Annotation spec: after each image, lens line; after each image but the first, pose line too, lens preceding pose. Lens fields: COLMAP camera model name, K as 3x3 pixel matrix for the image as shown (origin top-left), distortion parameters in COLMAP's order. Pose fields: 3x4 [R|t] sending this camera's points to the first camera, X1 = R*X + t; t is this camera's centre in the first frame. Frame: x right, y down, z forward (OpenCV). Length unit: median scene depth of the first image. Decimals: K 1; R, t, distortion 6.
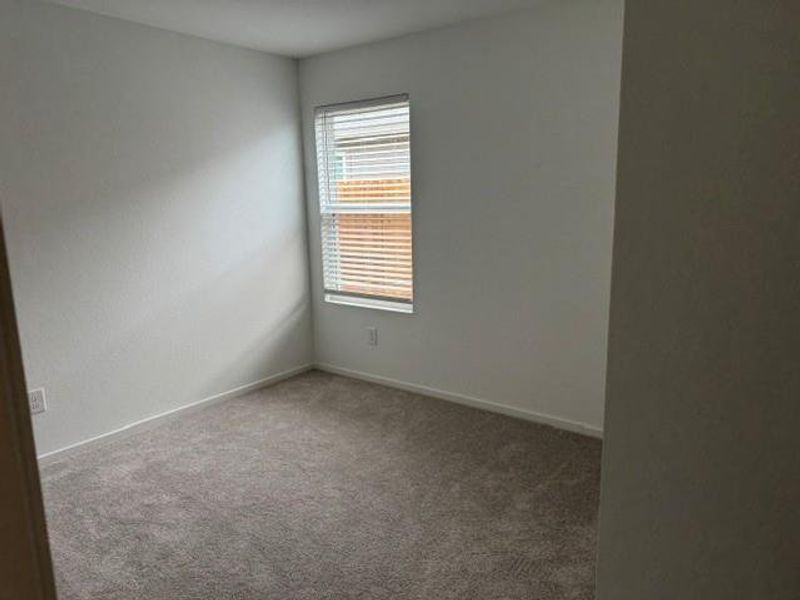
lens RADIAL K [[565.3, 0, 398.9], [0, 565.3, 298.6], [0, 0, 1]] dist [0.043057, -0.053920]
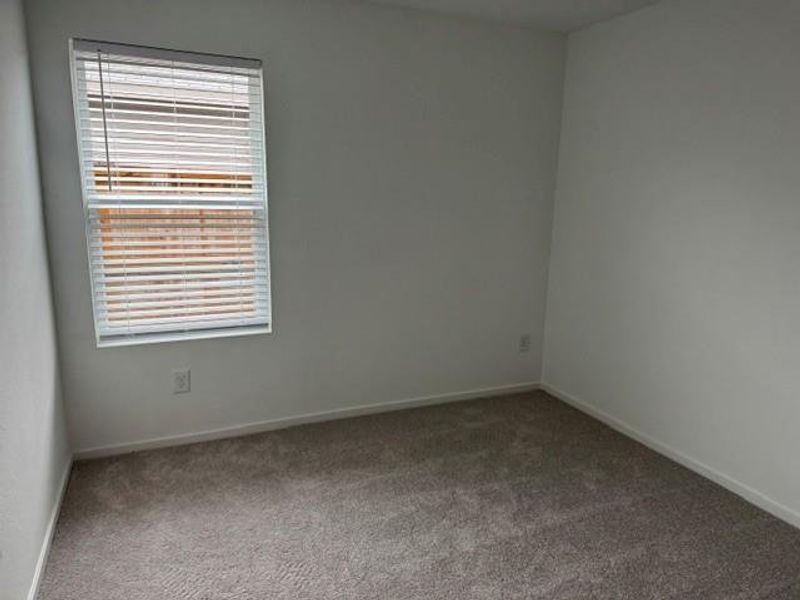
lens RADIAL K [[565.3, 0, 406.7], [0, 565.3, 301.6], [0, 0, 1]] dist [0.043057, -0.053920]
pose [[0.465113, -0.134229, 0.875016, -0.684552], [0.133695, 0.987751, 0.080457, -0.068911], [-0.875097, 0.079564, 0.477362, 0.506359]]
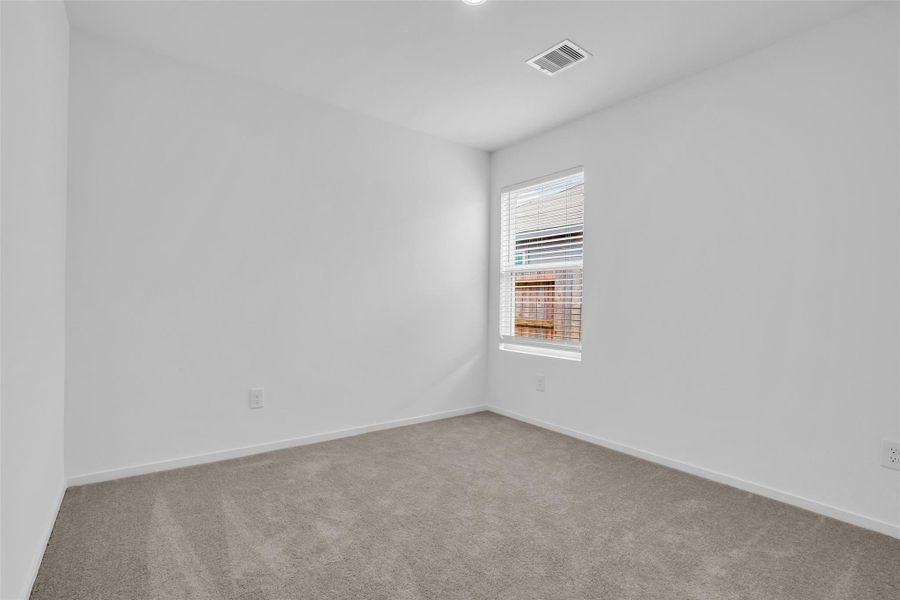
lens RADIAL K [[415.0, 0, 450.7], [0, 415.0, 303.1], [0, 0, 1]] dist [-0.016713, 0.000663]
pose [[0.963859, 0.035667, -0.264016, -0.011480], [-0.089634, 0.976640, -0.195293, 0.113911], [0.250883, 0.211900, 0.944540, 0.217138]]
